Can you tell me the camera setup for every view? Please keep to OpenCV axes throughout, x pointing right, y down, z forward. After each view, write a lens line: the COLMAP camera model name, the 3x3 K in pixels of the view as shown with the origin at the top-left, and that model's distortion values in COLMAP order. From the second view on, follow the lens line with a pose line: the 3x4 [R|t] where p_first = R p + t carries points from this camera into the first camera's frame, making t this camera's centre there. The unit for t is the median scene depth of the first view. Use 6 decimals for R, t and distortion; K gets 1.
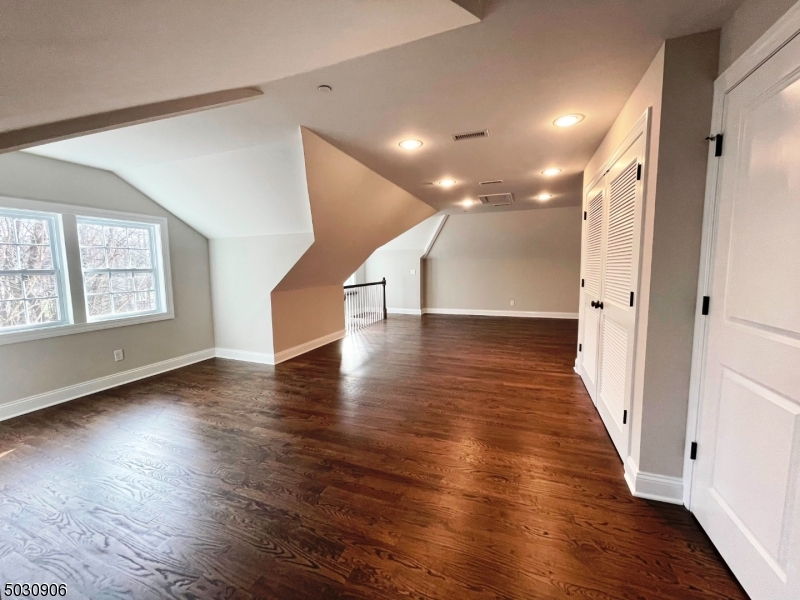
lens RADIAL K [[320.8, 0, 400.0], [0, 320.8, 300.0], [0, 0, 1]] dist [-0.007825, 0.000071]
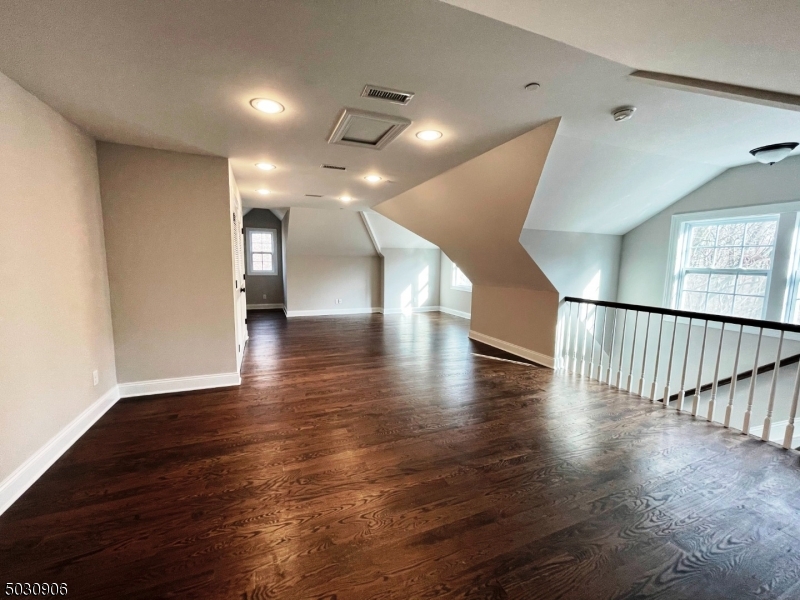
lens RADIAL K [[320.8, 0, 400.0], [0, 320.8, 300.0], [0, 0, 1]] dist [-0.007825, 0.000071]
pose [[-0.729546, 0.075586, -0.679742, 0.770384], [-0.081455, 0.977198, 0.196085, -0.216126], [0.679064, 0.198421, -0.706754, 1.793465]]
